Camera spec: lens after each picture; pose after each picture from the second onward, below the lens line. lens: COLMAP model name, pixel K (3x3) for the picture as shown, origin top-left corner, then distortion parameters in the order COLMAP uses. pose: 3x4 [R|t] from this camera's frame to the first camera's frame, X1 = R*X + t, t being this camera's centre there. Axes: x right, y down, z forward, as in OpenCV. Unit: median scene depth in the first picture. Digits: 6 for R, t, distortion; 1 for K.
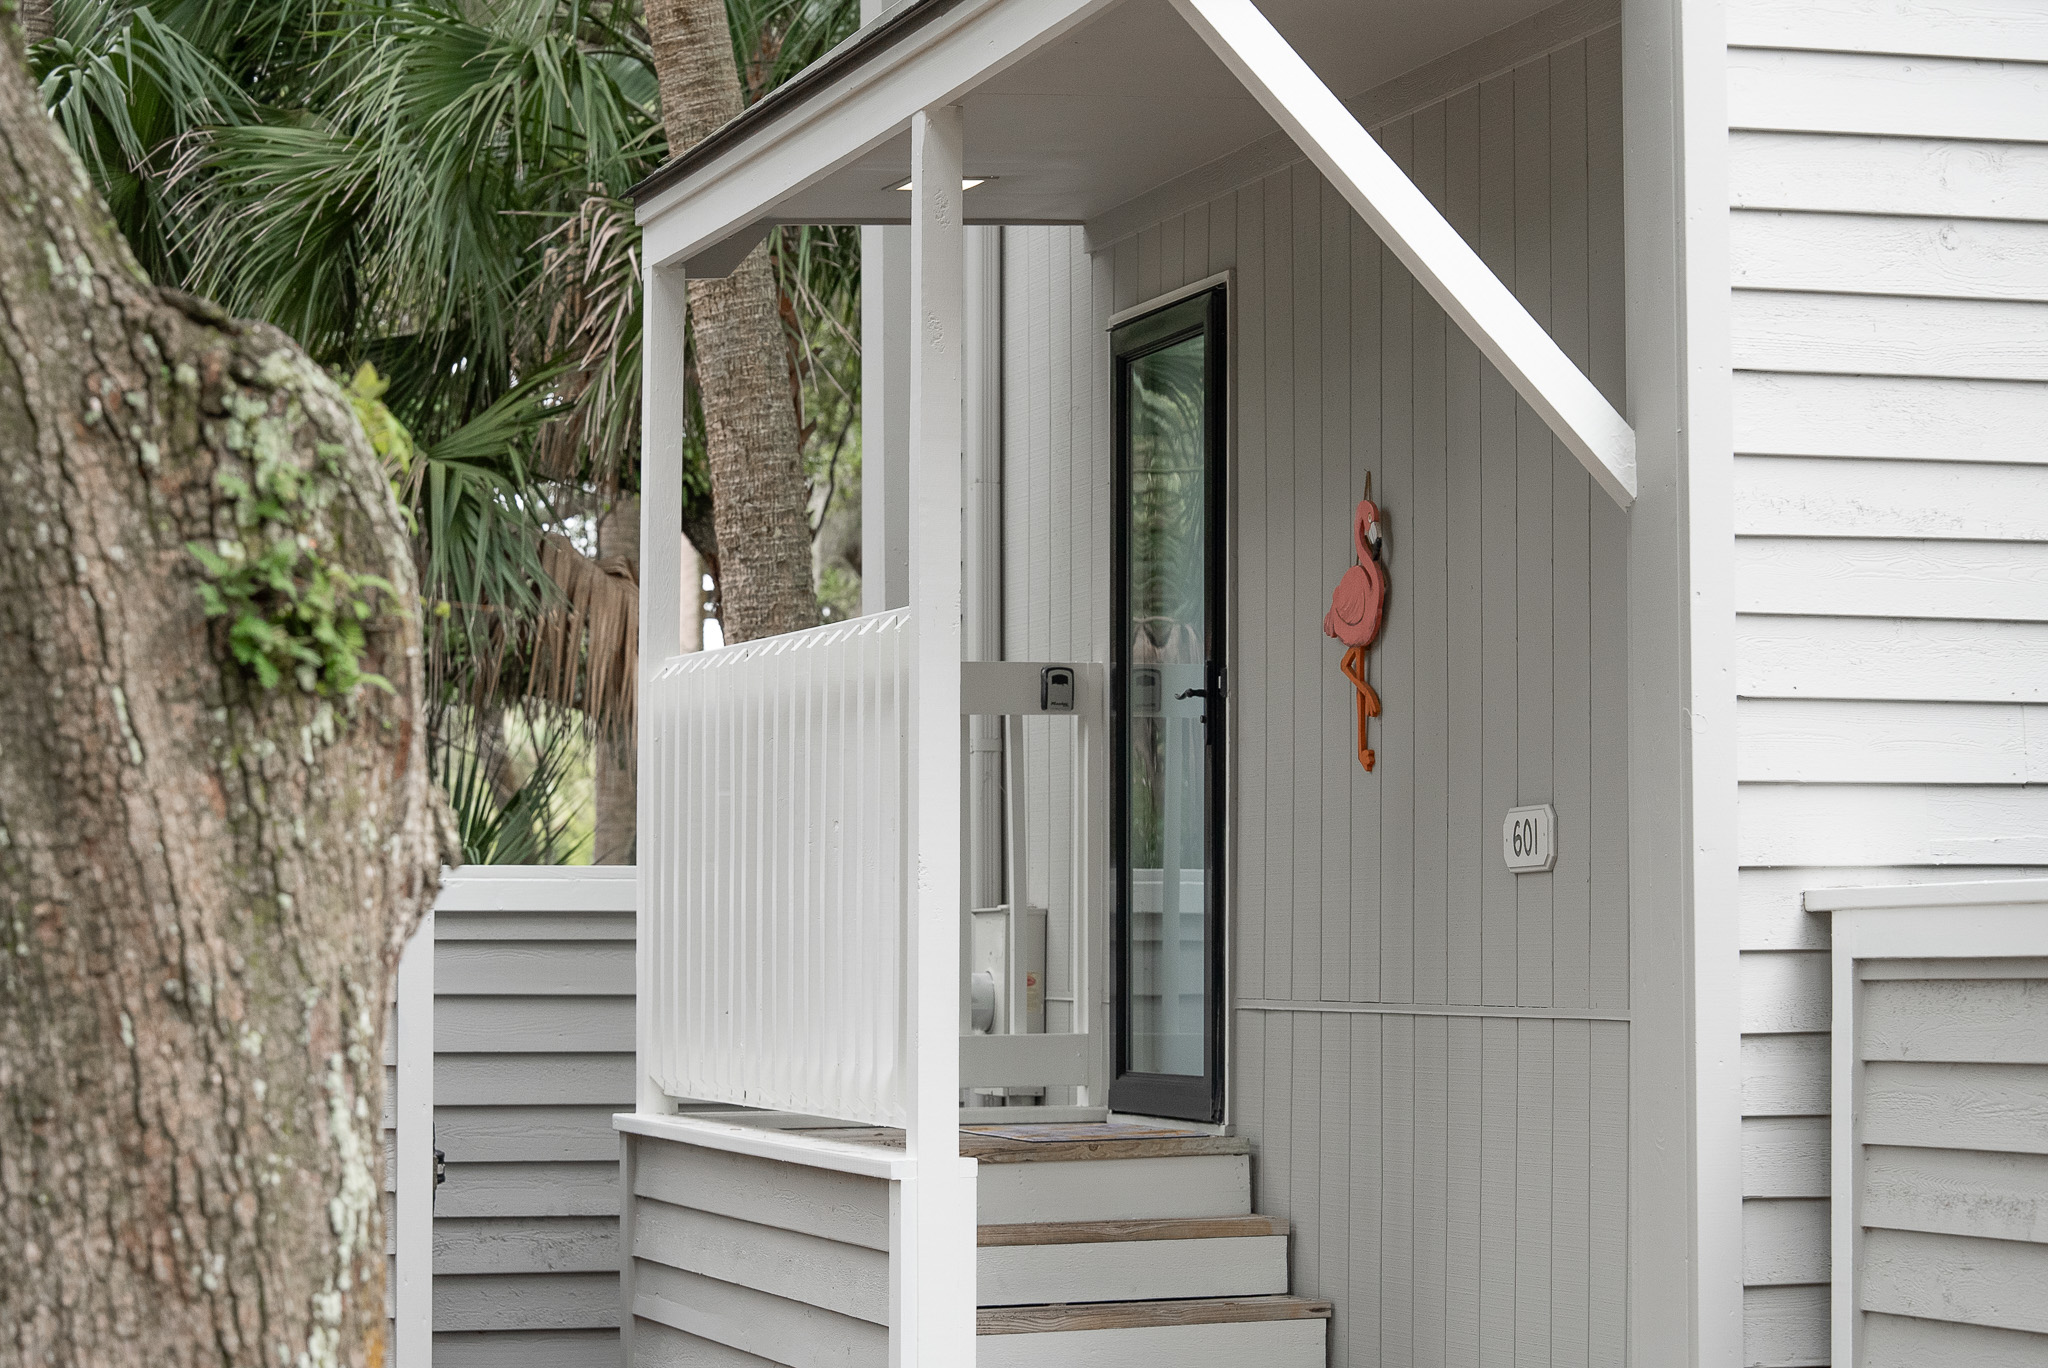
lens RADIAL K [[5372.5, 0, 1022.8], [0, 5372.5, 686.6], [0, 0, 1]] dist [-0.178926, 0.000000]
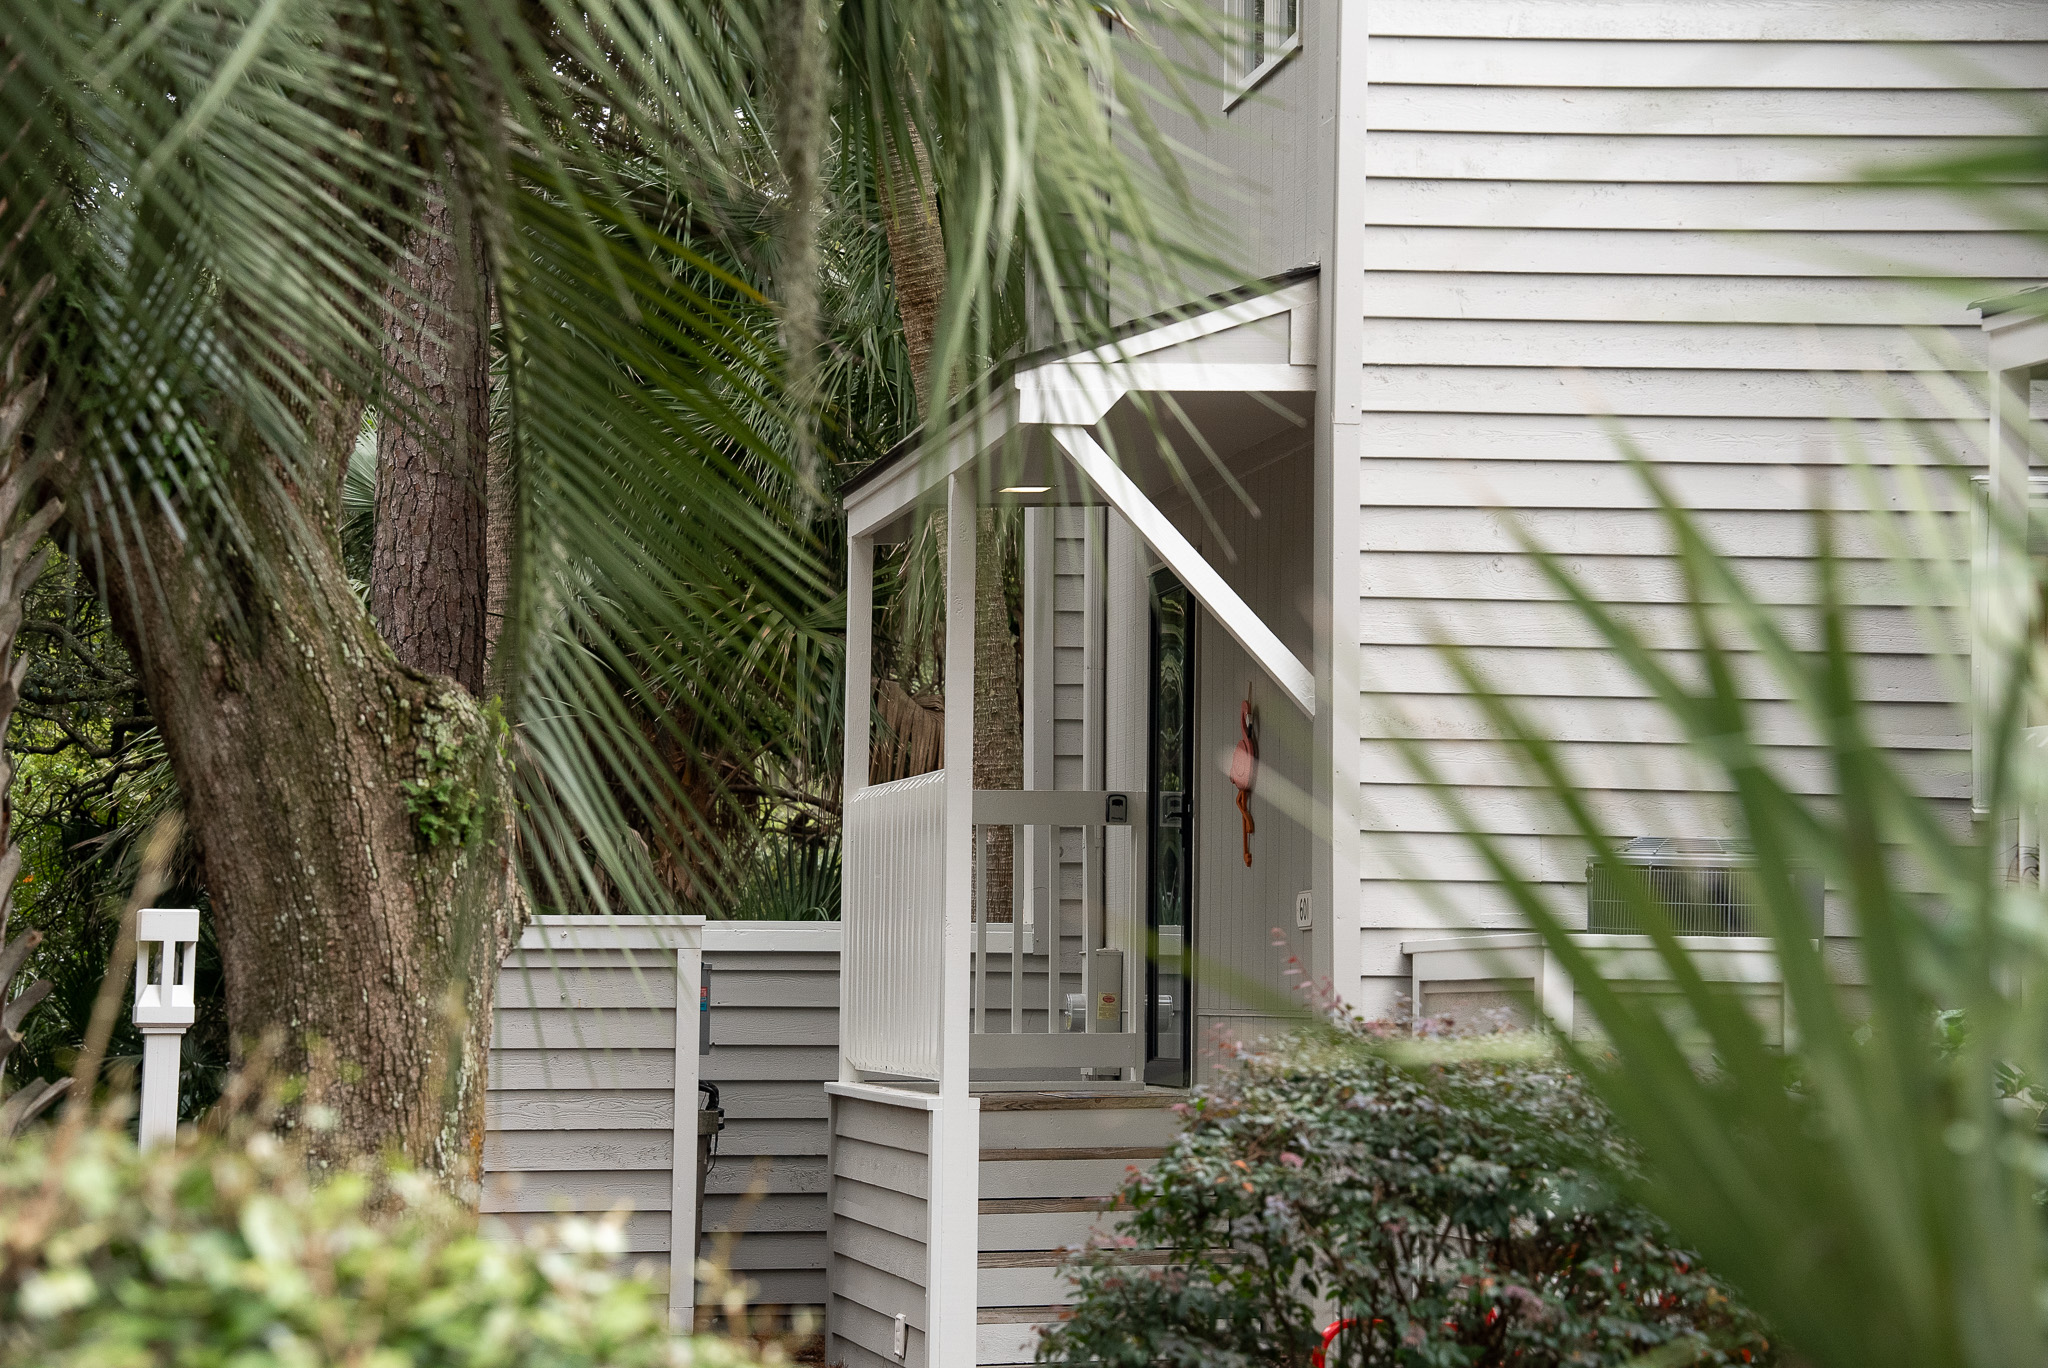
lens RADIAL K [[5475.4, 0, 1028.6], [0, 5475.4, 681.1], [0, 0, 1]] dist [0.796780, 0.000000]
pose [[0.992769, 0.001331, -0.120033, 0.386162], [-0.002567, 0.999945, -0.010148, -0.045642], [0.120013, 0.010383, 0.992718, -1.284839]]
